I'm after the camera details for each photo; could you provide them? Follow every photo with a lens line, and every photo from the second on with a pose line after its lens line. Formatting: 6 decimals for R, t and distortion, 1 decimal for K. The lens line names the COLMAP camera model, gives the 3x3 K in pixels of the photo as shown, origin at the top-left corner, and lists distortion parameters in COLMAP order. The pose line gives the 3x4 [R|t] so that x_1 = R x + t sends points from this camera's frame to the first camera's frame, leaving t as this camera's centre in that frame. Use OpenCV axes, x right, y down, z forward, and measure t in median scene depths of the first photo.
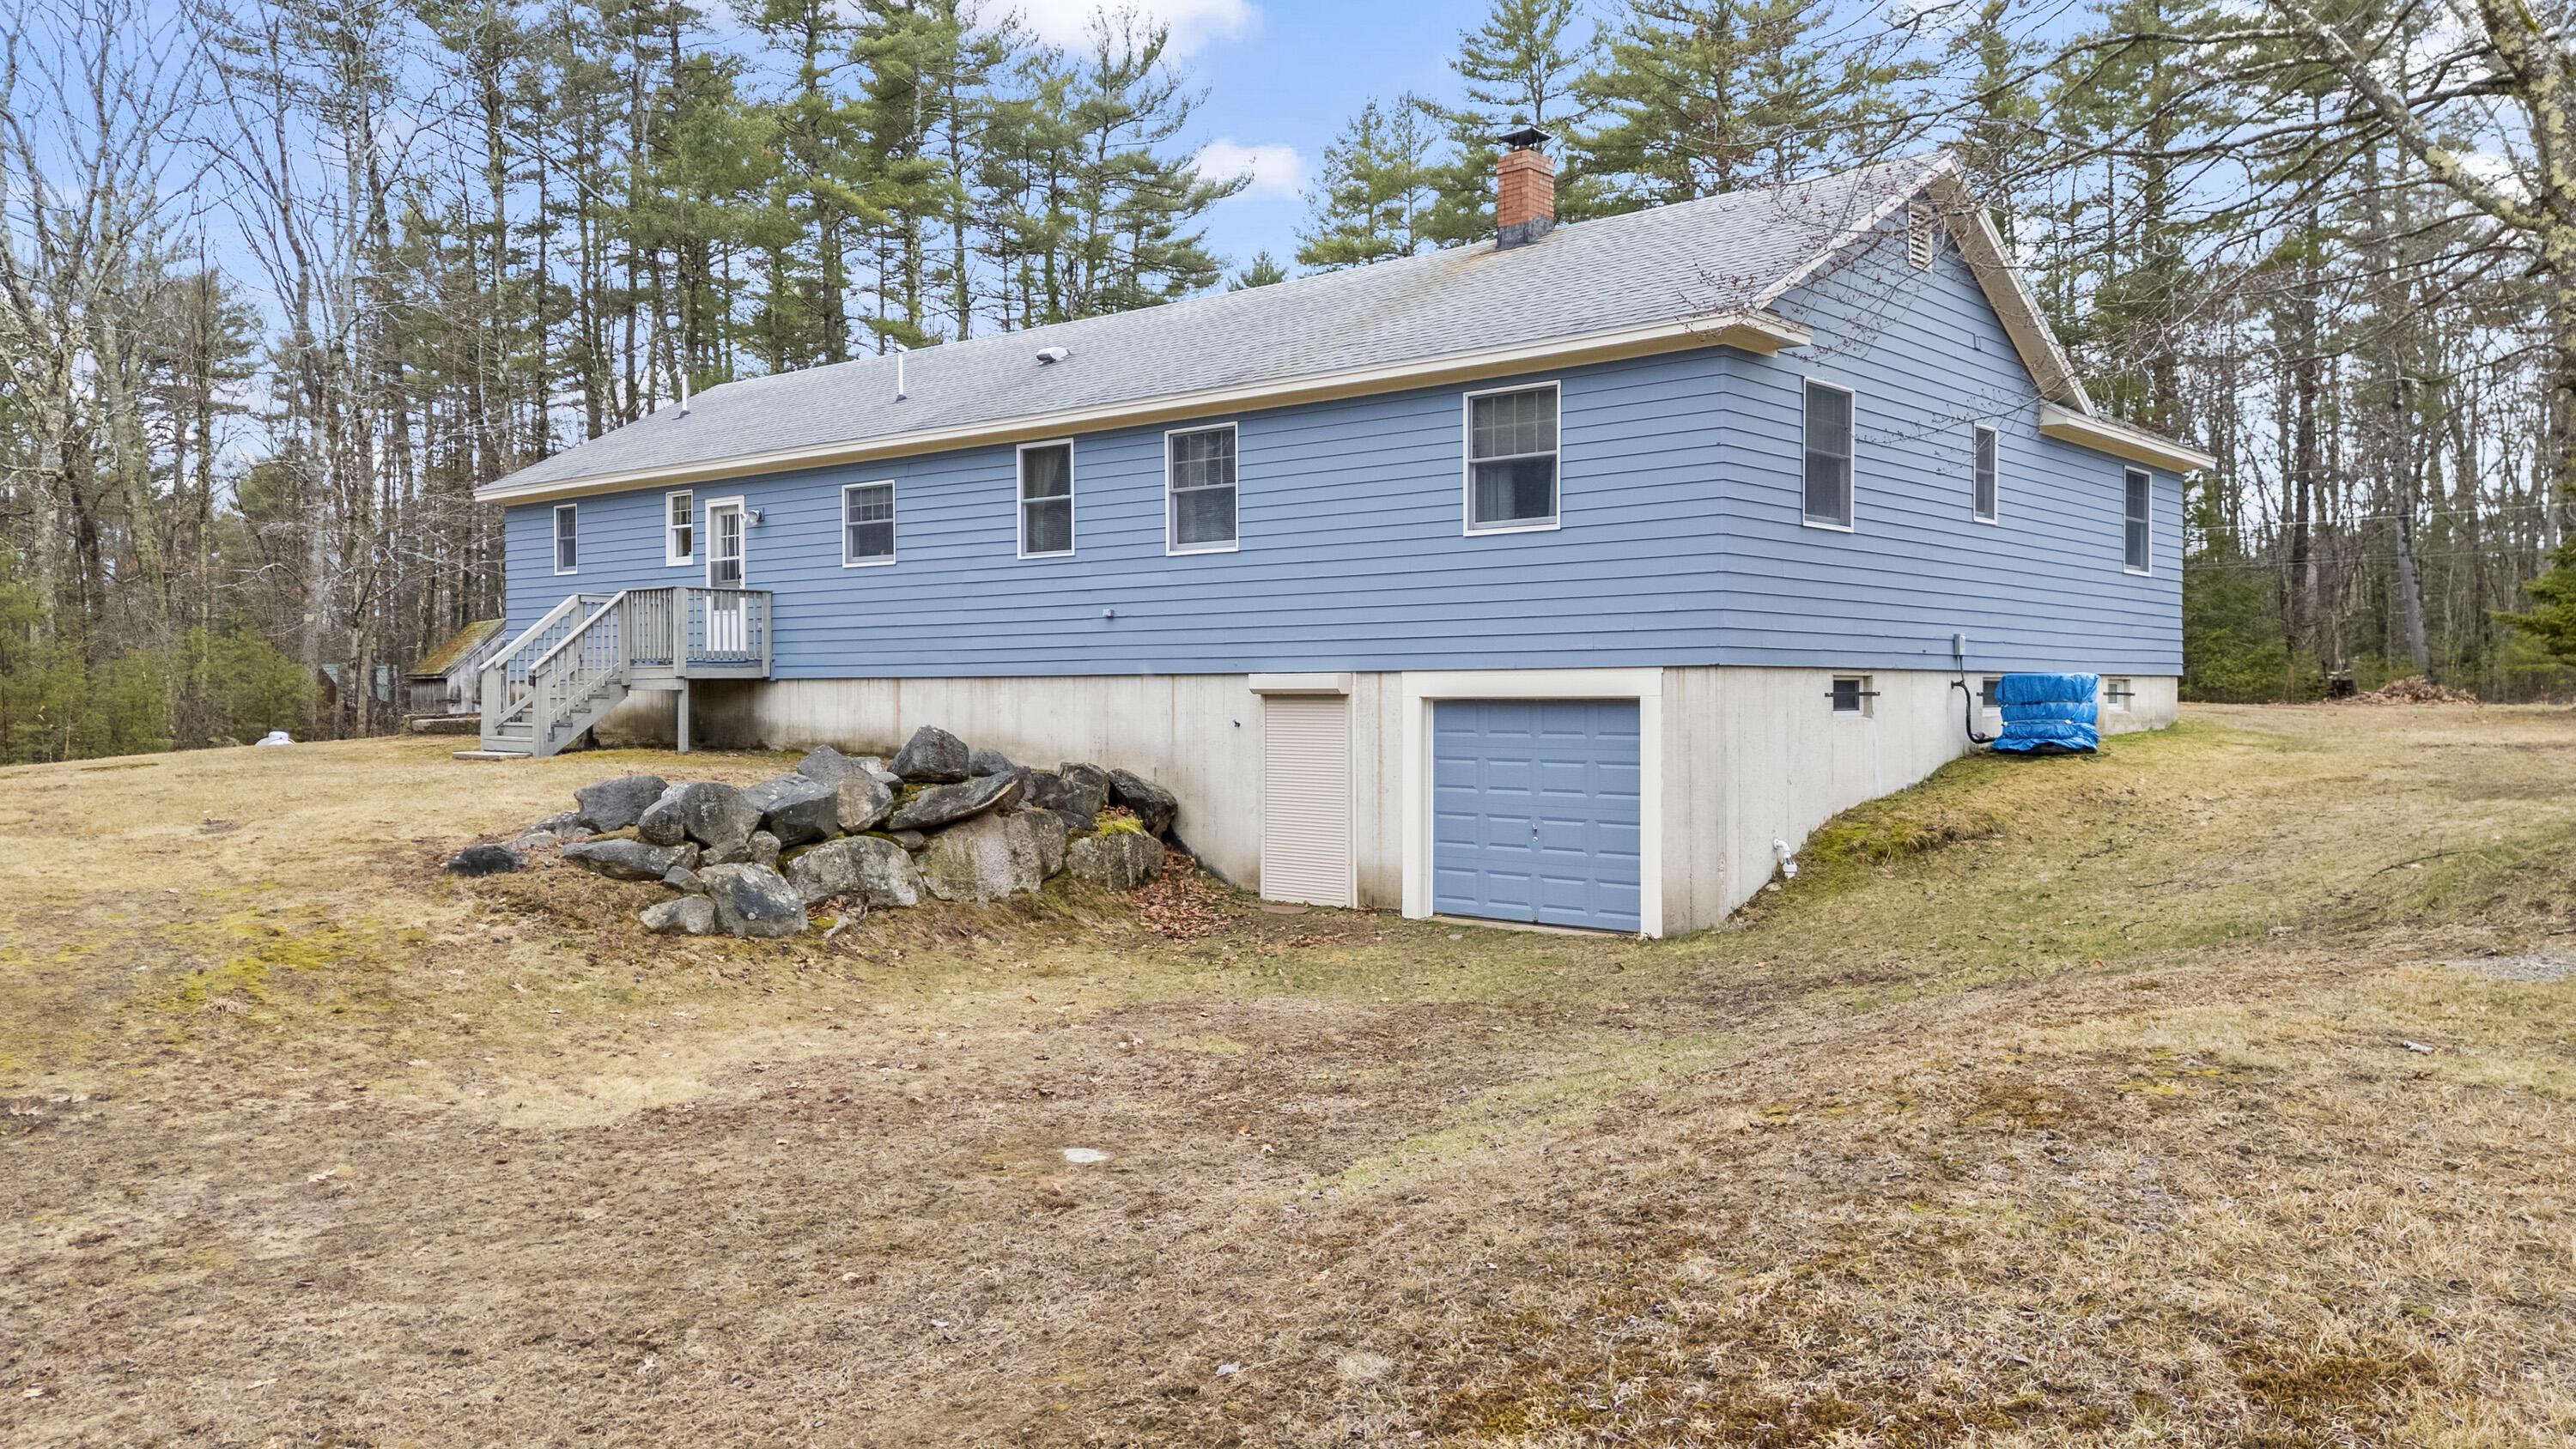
lens RADIAL K [[1929.2, 0, 1288.0], [0, 1929.2, 724.5], [0, 0, 1]] dist [-0.003387, -0.002495]
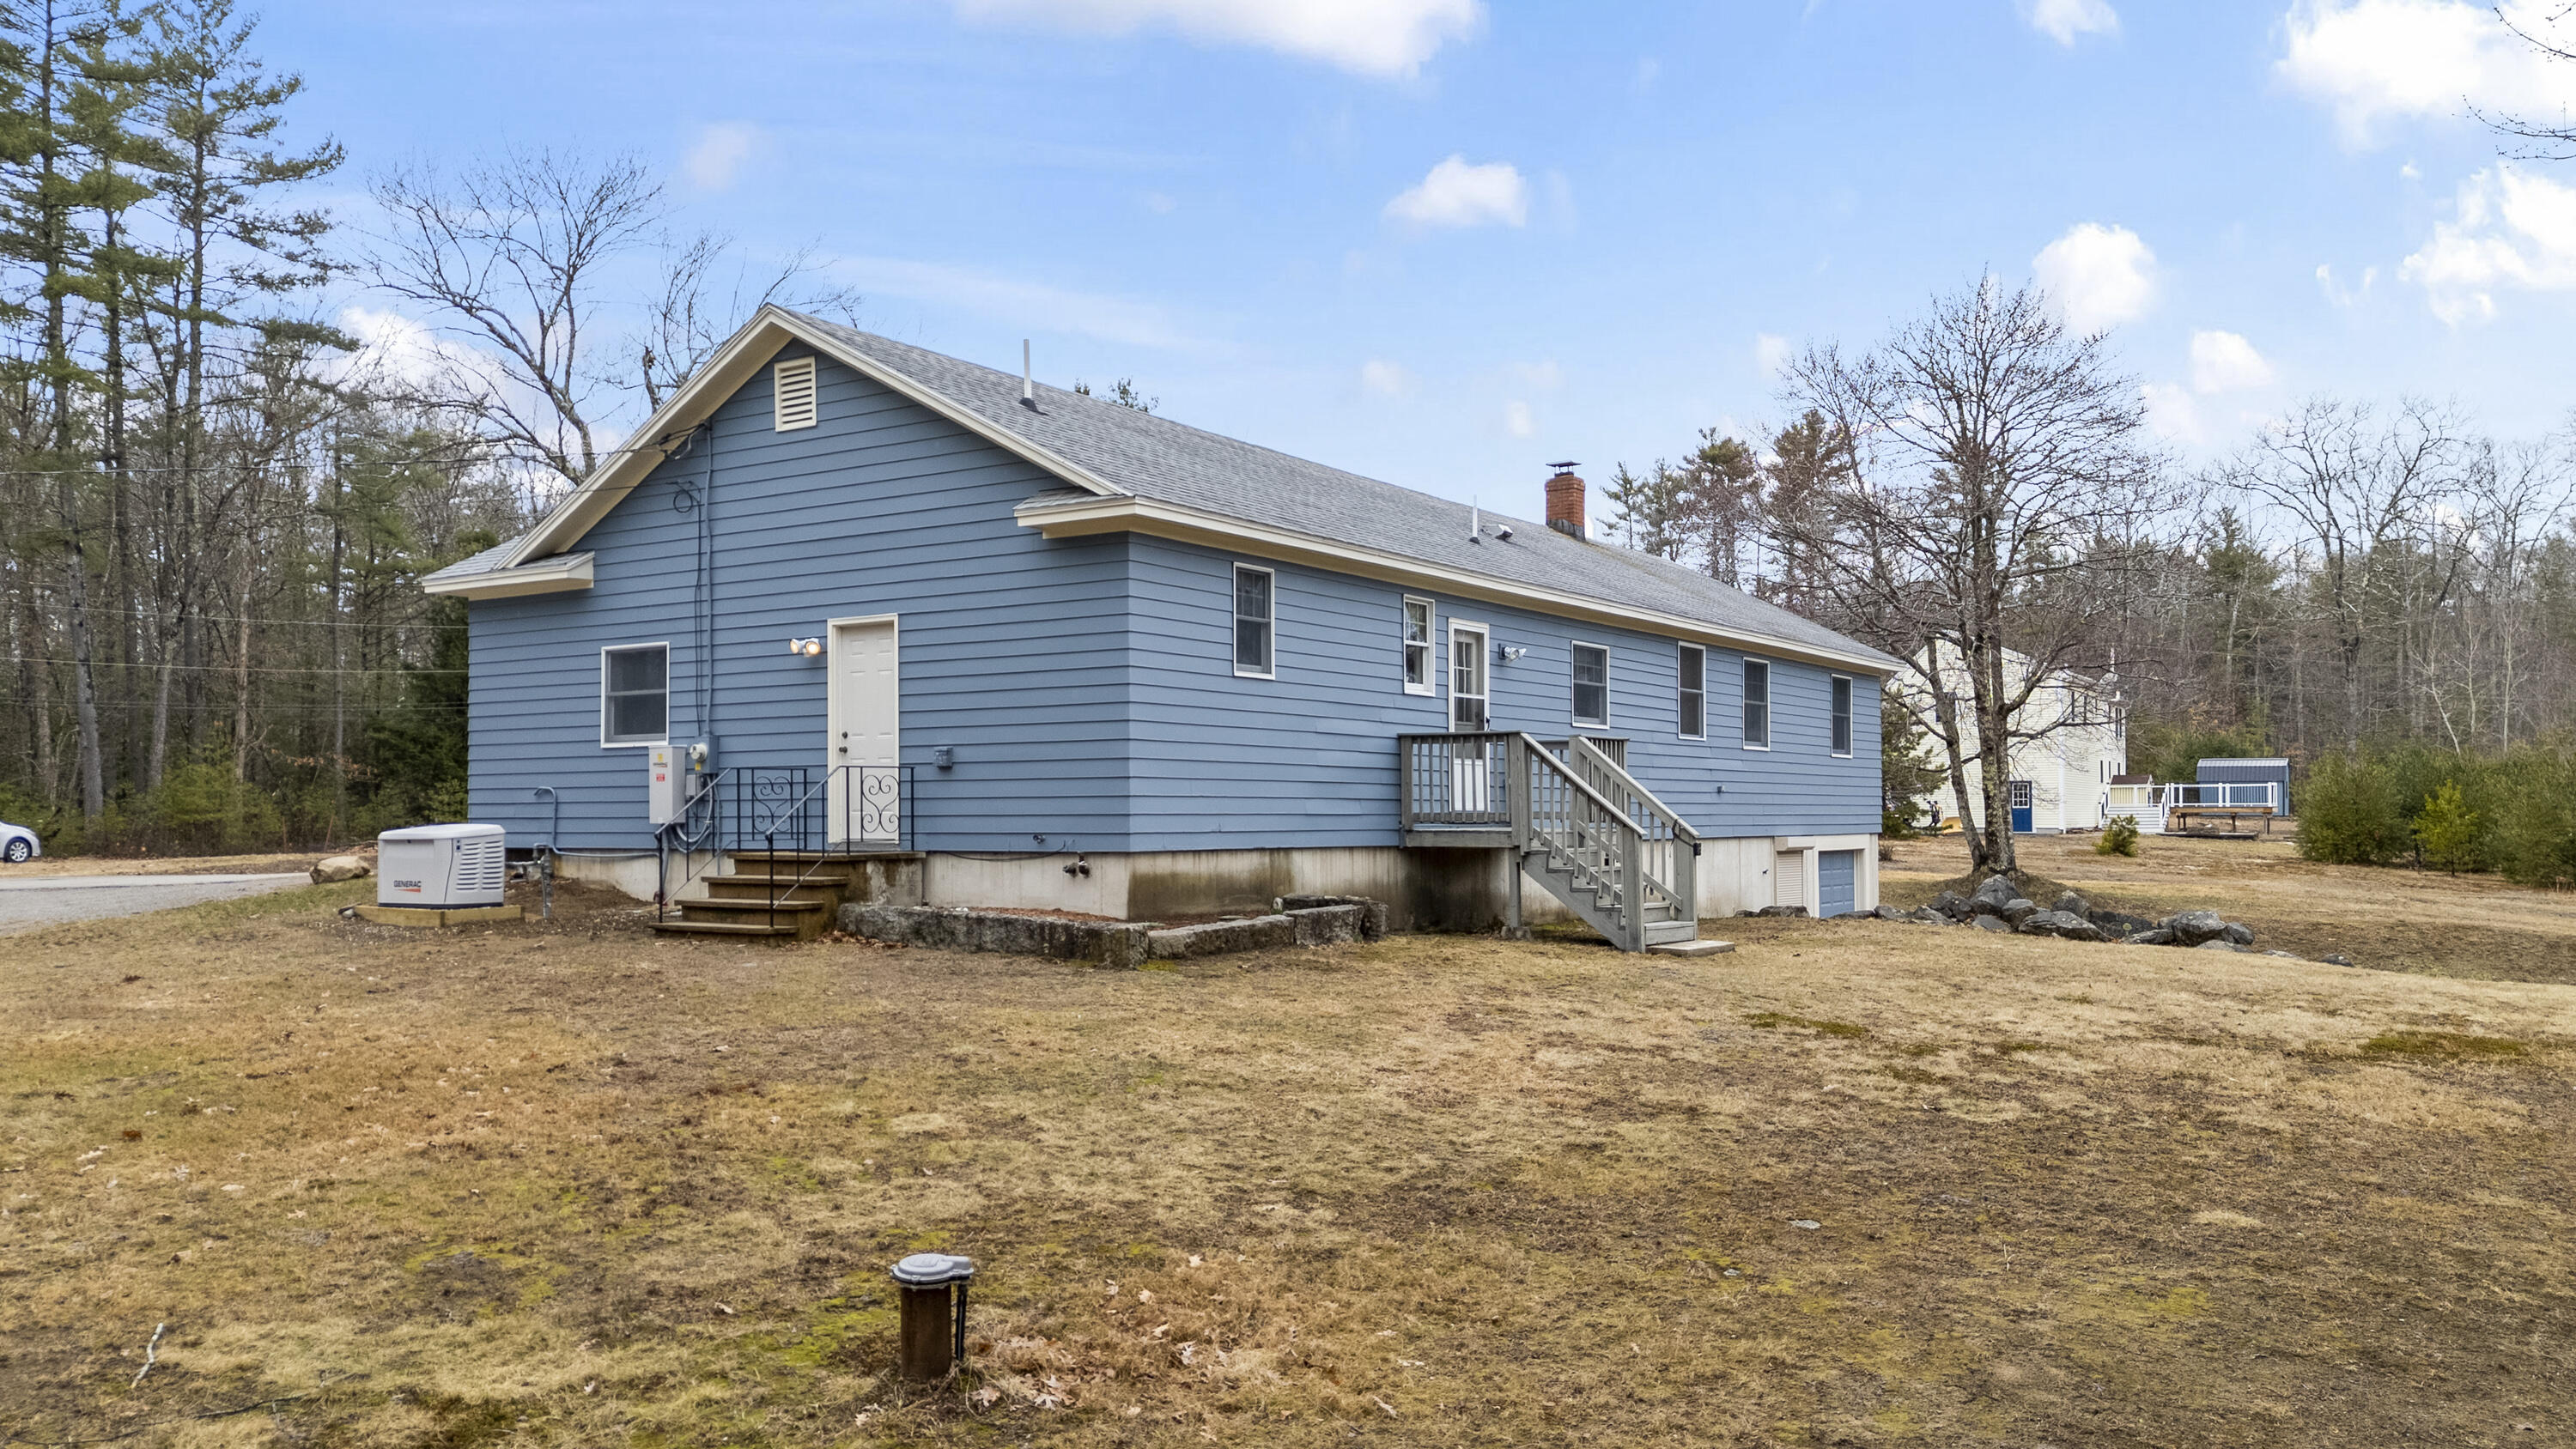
lens RADIAL K [[1929.2, 0, 1288.0], [0, 1929.2, 724.5], [0, 0, 1]] dist [-0.003387, -0.002495]
pose [[-0.111379, 0.018080, 0.993614, -1.287471], [-0.019887, 0.999594, -0.020418, -0.066540], [-0.993579, -0.022034, -0.110974, 1.384655]]
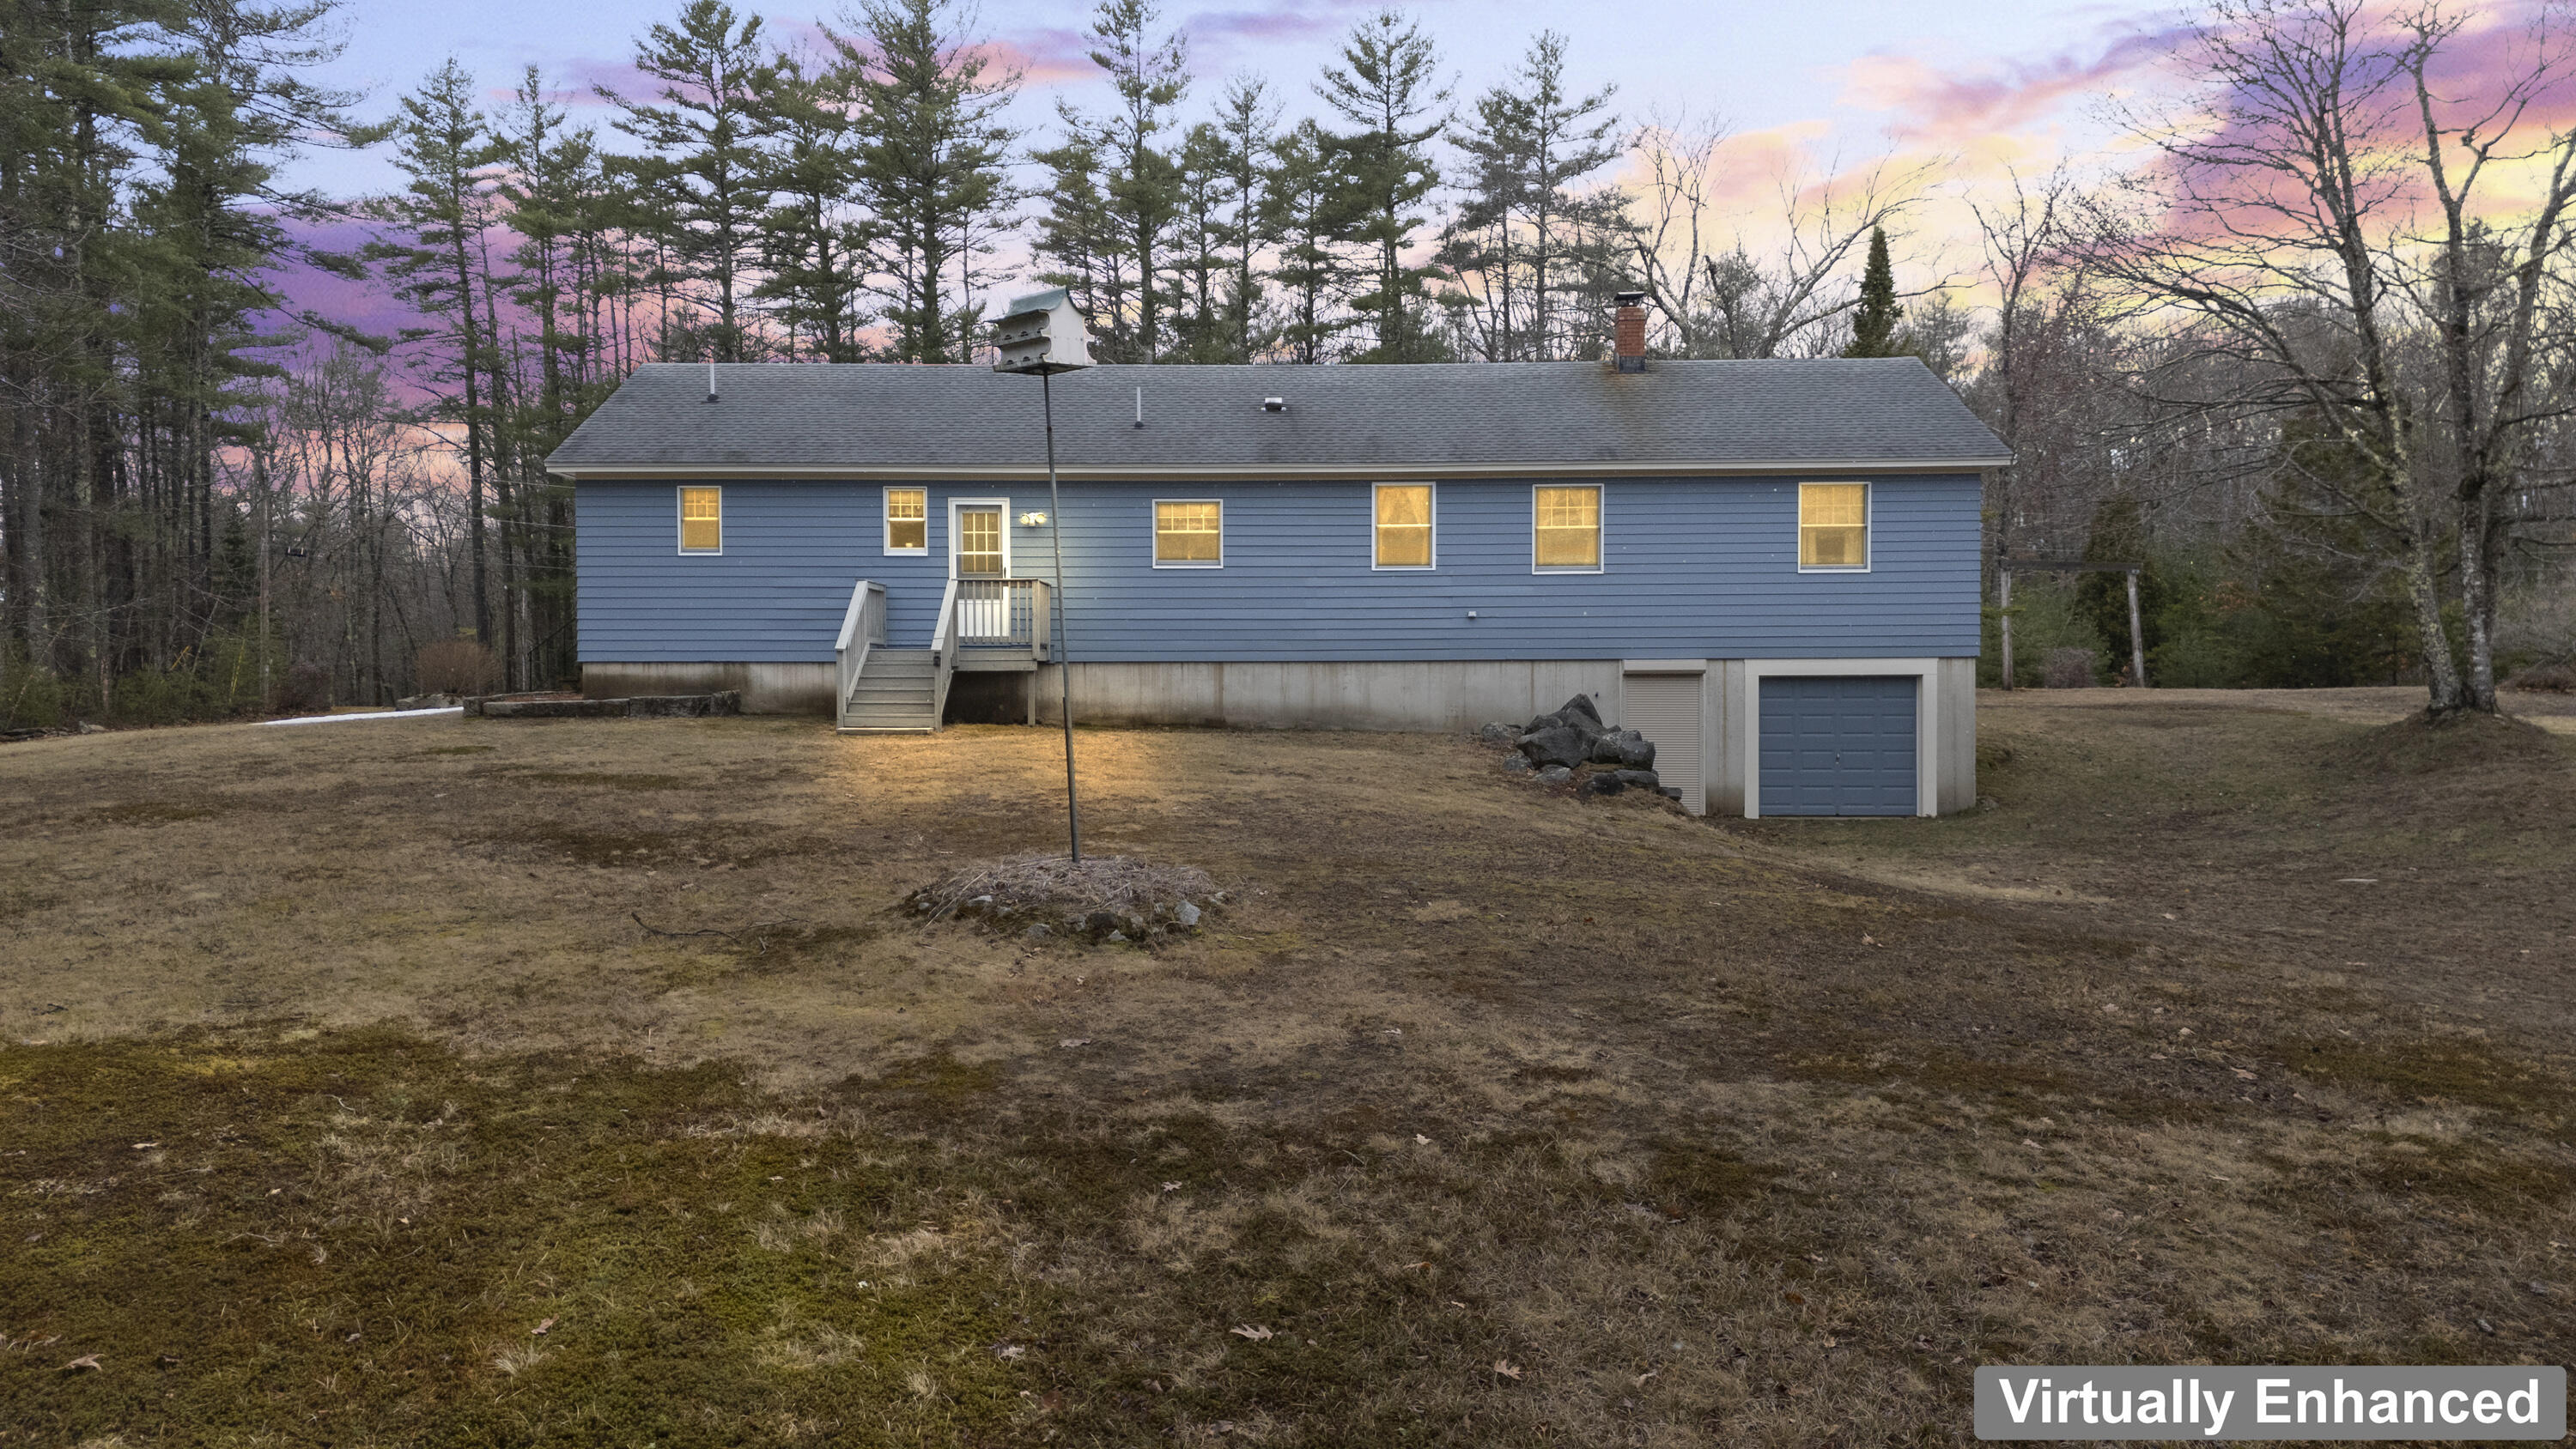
lens RADIAL K [[1929.2, 0, 1288.0], [0, 1929.2, 724.5], [0, 0, 1]] dist [-0.003387, -0.002495]
pose [[0.774133, -0.038653, 0.631842, -1.019025], [0.013252, 0.998905, 0.044872, -0.042112], [-0.632884, -0.026364, 0.773798, 0.036460]]
